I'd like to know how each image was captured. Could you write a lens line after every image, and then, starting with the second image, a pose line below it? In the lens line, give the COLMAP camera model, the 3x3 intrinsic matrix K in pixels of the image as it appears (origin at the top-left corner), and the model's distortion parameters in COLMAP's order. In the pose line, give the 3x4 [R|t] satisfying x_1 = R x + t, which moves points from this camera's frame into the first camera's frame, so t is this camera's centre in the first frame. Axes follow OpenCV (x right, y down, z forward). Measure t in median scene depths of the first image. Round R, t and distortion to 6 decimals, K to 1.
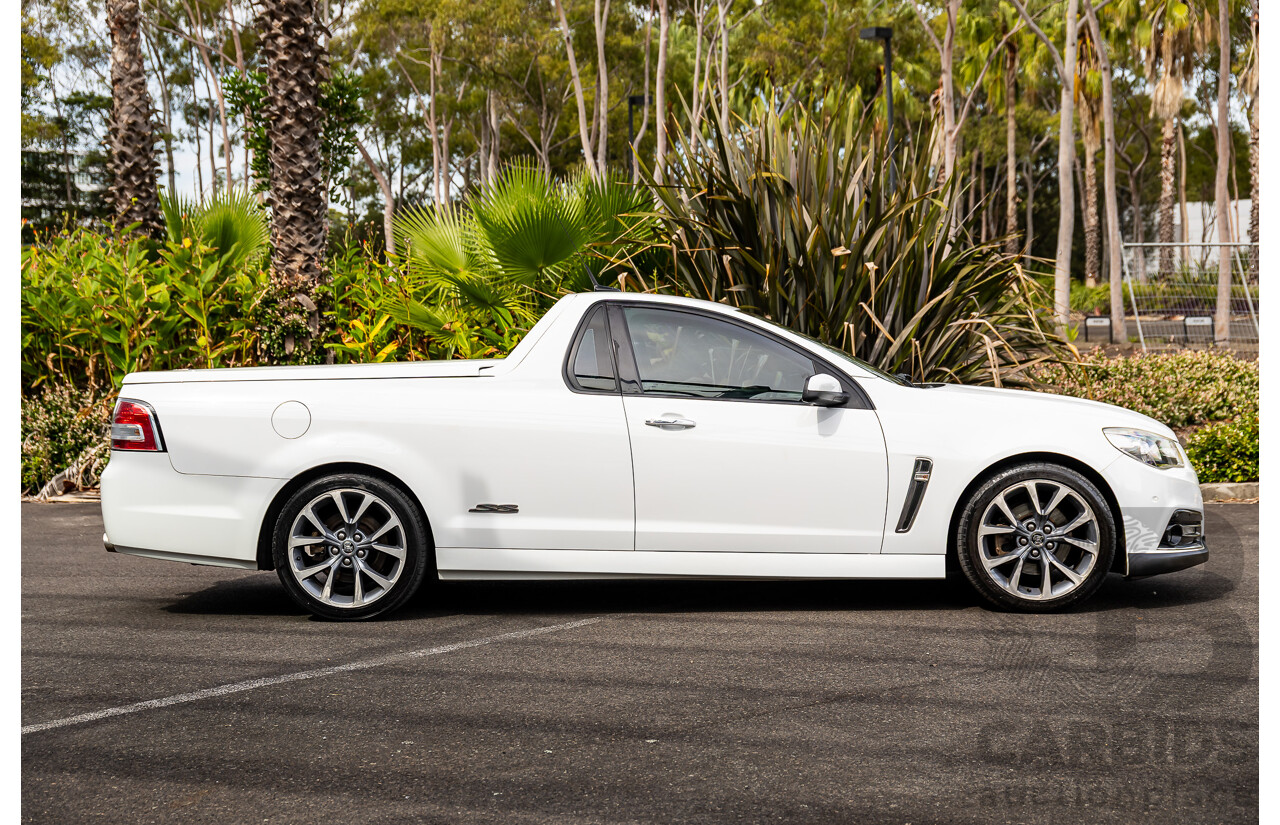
lens RADIAL K [[2070.4, 0, 596.5], [0, 2070.4, 411.4], [0, 0, 1]] dist [-0.052079, 0.161524]
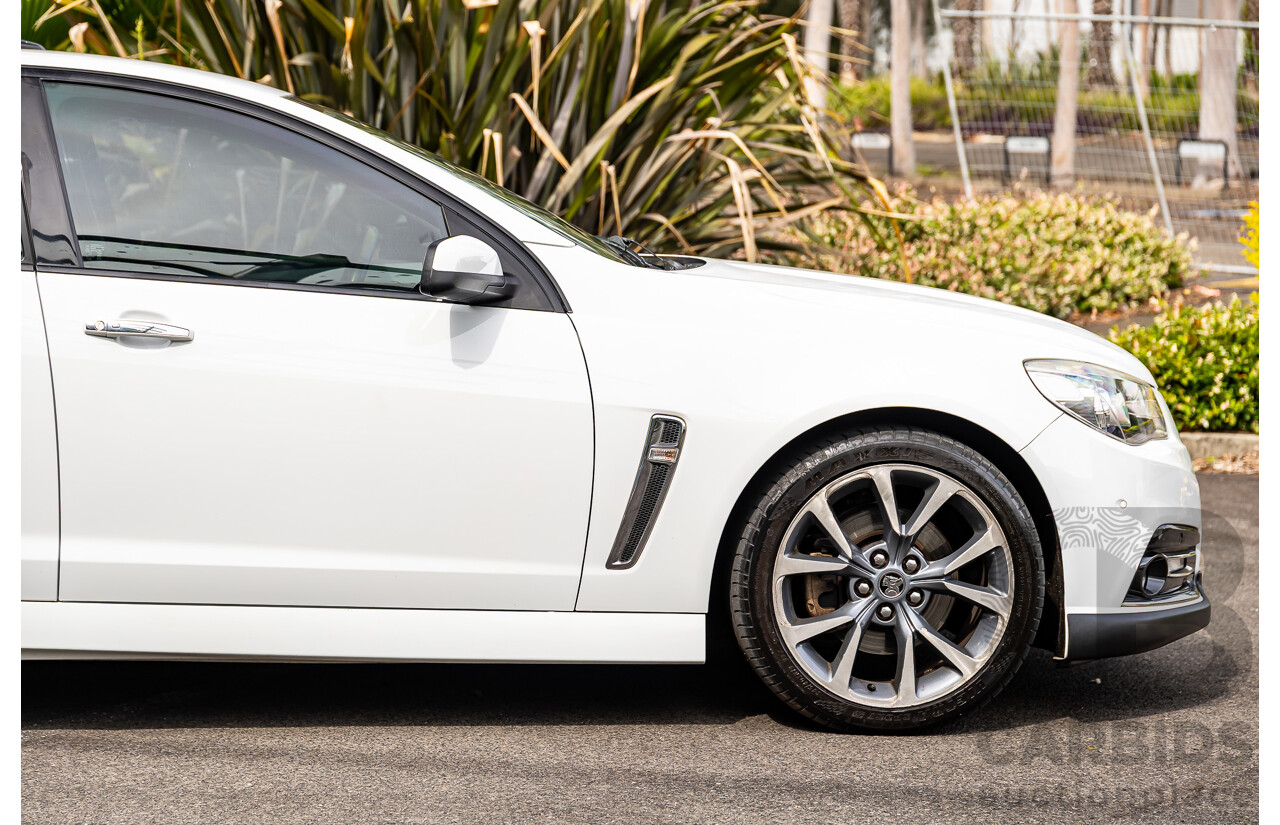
lens RADIAL K [[2728.4, 0, 603.3], [0, 2728.4, 411.4], [0, 0, 1]] dist [-0.051670, 0.265721]
pose [[0.983433, 0.013707, 0.180752, 0.020286], [-0.024730, 0.997959, 0.058875, -0.011249], [-0.179576, -0.062370, 0.981765, 0.271514]]
